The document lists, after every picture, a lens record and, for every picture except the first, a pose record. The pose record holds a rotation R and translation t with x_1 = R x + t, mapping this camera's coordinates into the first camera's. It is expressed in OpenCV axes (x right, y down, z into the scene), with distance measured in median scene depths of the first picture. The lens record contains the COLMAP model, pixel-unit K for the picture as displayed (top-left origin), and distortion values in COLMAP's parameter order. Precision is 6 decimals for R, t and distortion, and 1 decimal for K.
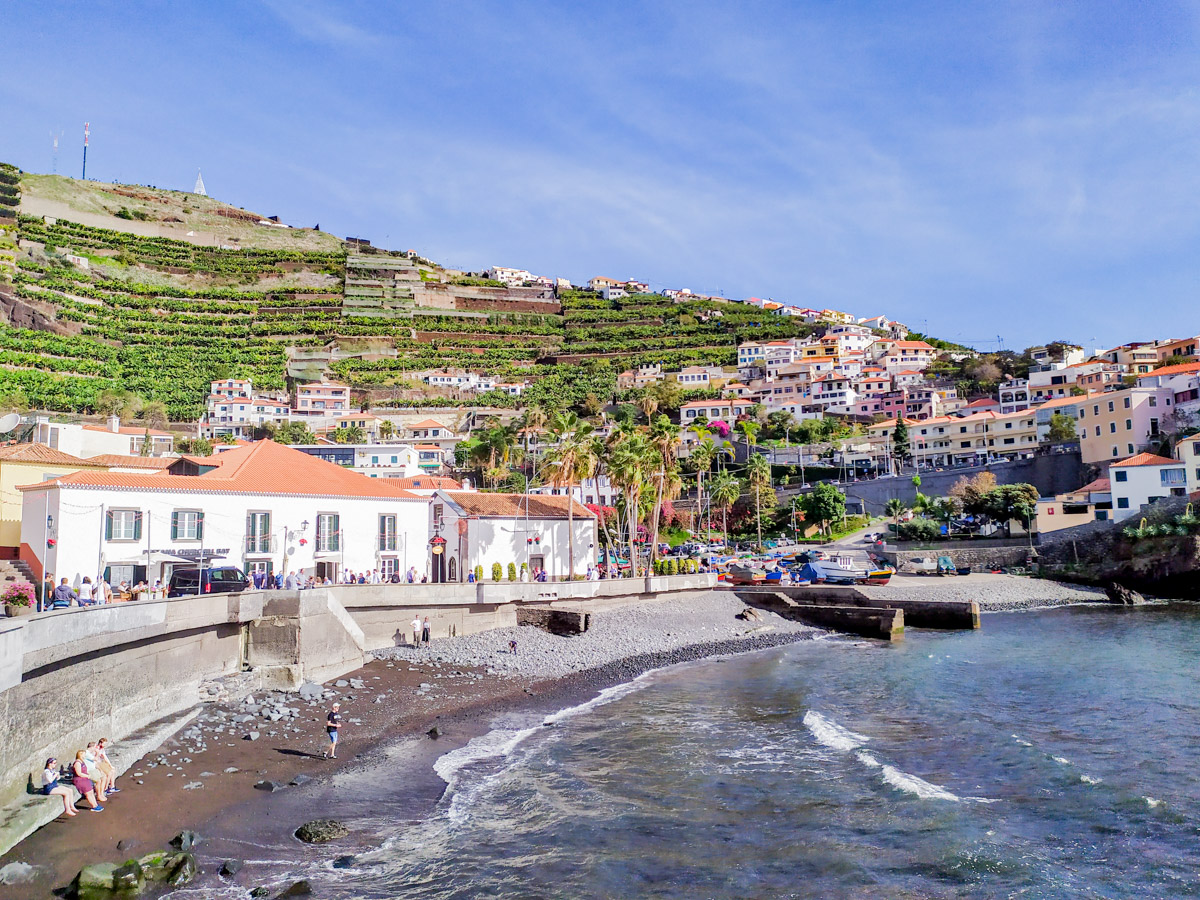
lens RADIAL K [[924.0, 0, 598.3], [0, 924.0, 444.9], [0, 0, 1]] dist [0.070513, -0.079081]
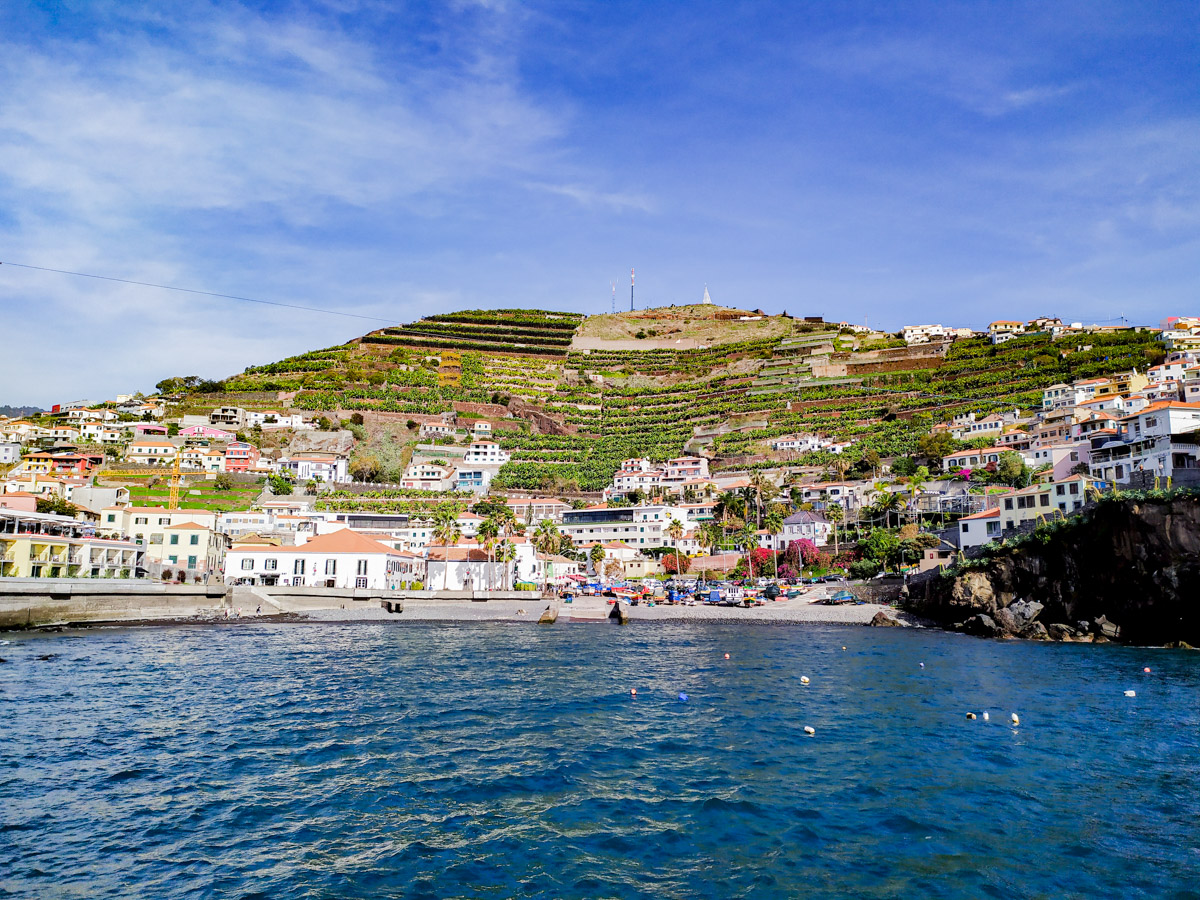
lens RADIAL K [[924.0, 0, 598.3], [0, 924.0, 444.9], [0, 0, 1]] dist [0.070513, -0.079081]
pose [[0.750209, -0.074877, -0.656947, 0.448991], [0.051848, 0.997170, -0.054446, -0.014509], [0.659165, 0.006785, 0.751968, -0.099803]]
